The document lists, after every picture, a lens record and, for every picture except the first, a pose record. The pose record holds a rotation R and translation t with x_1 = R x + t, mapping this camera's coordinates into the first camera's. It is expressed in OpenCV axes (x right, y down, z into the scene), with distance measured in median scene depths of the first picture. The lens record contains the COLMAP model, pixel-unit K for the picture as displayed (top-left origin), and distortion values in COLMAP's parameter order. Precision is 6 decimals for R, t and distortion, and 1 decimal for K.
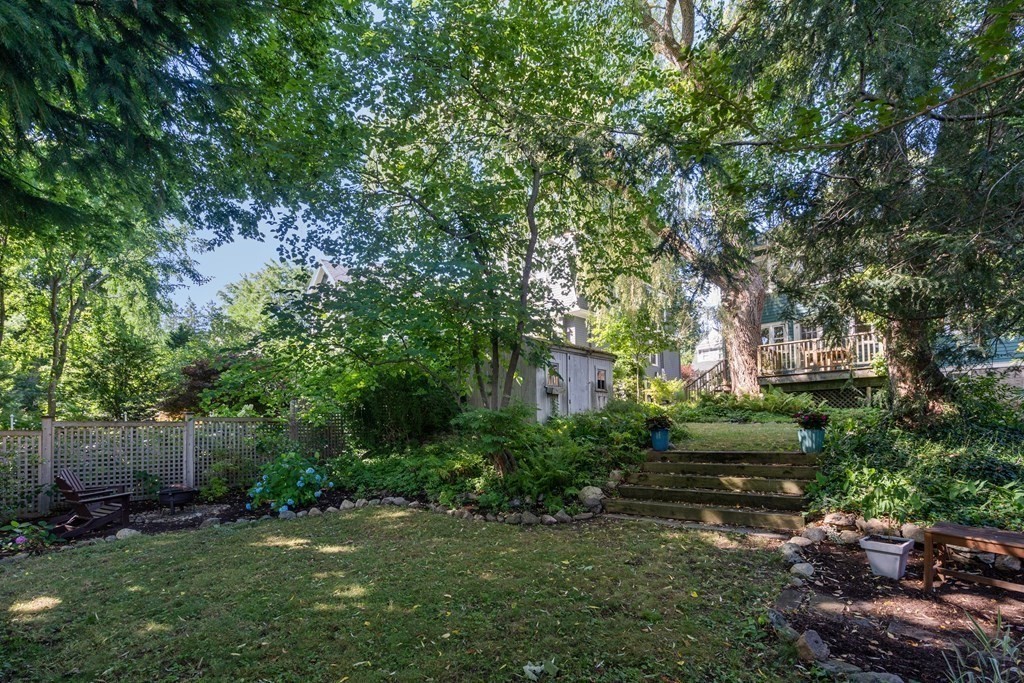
lens RADIAL K [[478.6, 0, 508.5], [0, 478.6, 333.9], [0, 0, 1]] dist [-0.002101, 0.000240]
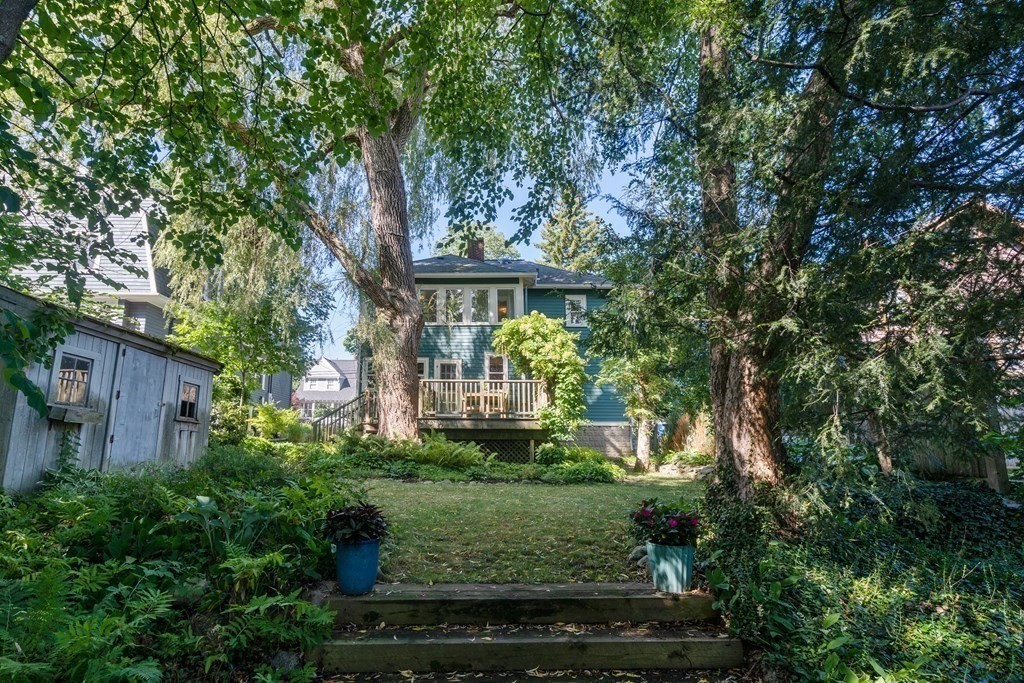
lens RADIAL K [[476.3, 0, 510.5], [0, 476.3, 399.9], [0, 0, 1]] dist [-0.000590, -0.000034]
pose [[0.685357, 0.106299, 0.720407, 0.047072], [-0.160221, 0.987058, 0.006781, 0.028651], [-0.710363, -0.120072, 0.693518, 0.333448]]
